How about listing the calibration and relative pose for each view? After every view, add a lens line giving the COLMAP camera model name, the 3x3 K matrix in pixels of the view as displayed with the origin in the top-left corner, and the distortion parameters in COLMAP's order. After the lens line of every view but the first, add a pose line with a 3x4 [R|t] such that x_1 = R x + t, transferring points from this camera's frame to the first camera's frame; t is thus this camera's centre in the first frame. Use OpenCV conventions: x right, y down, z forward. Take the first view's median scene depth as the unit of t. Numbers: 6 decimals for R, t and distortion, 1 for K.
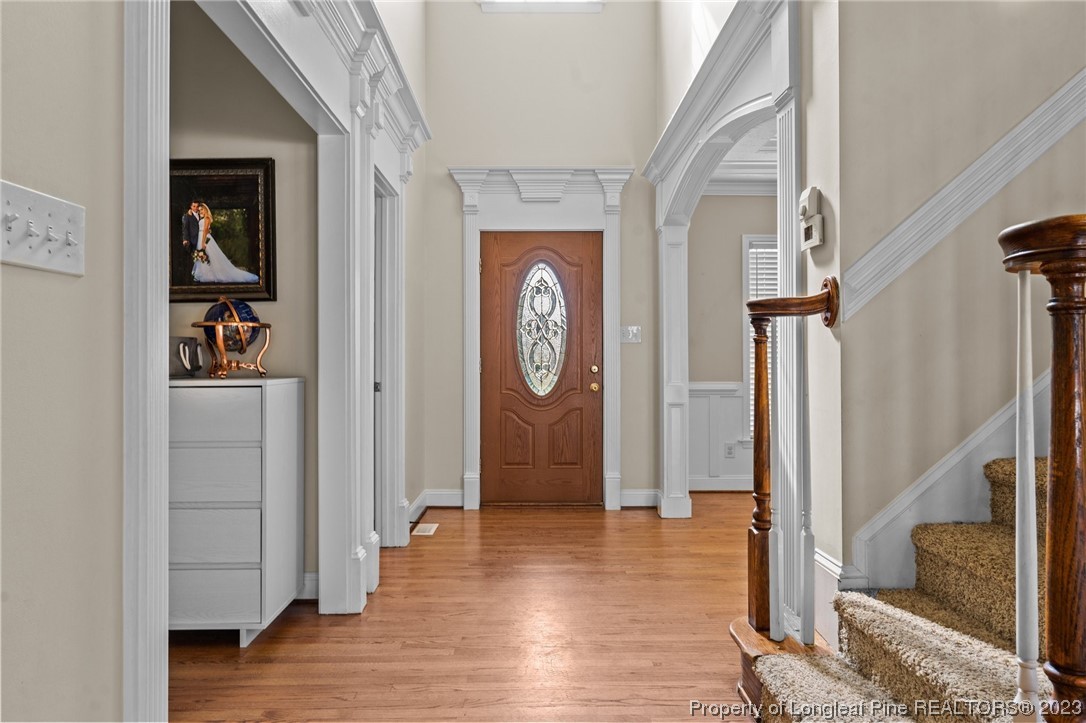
lens RADIAL K [[703.9, 0, 538.6], [0, 703.9, 360.1], [0, 0, 1]] dist [0.003805, -0.000710]
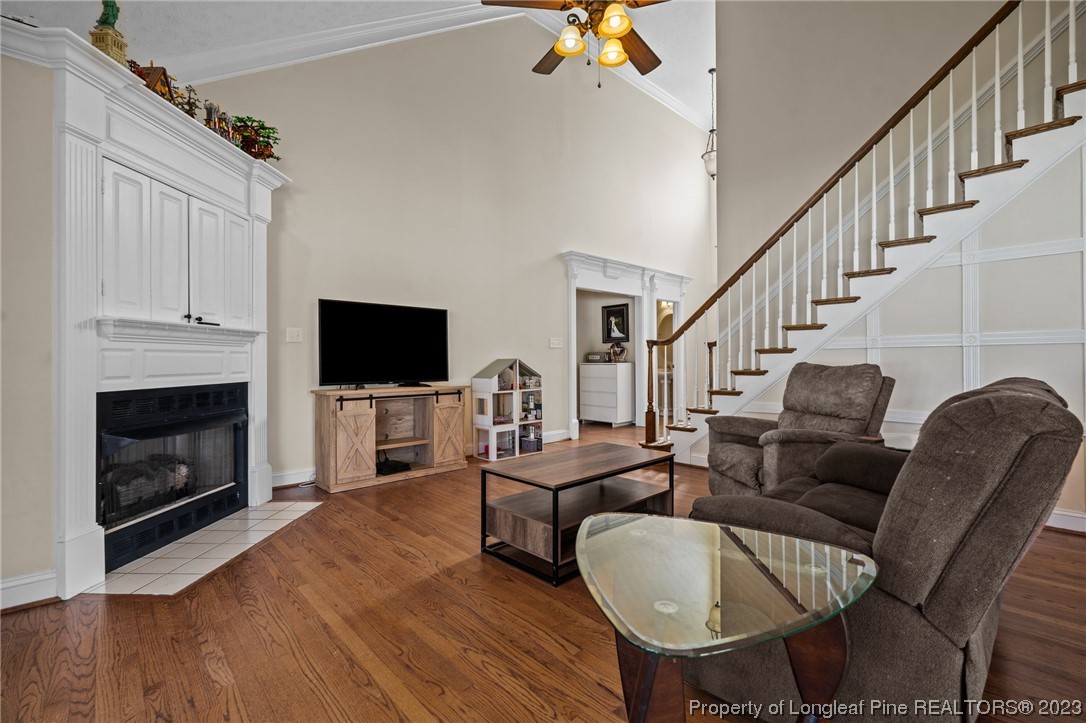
lens RADIAL K [[476.6, 0, 541.5], [0, 476.6, 356.2], [0, 0, 1]] dist [-0.005416, 0.000328]
pose [[0.671328, -0.005793, -0.741138, 1.201110], [0.011274, 0.999934, 0.002395, -0.020727], [0.741075, -0.009963, 0.671348, -1.041794]]
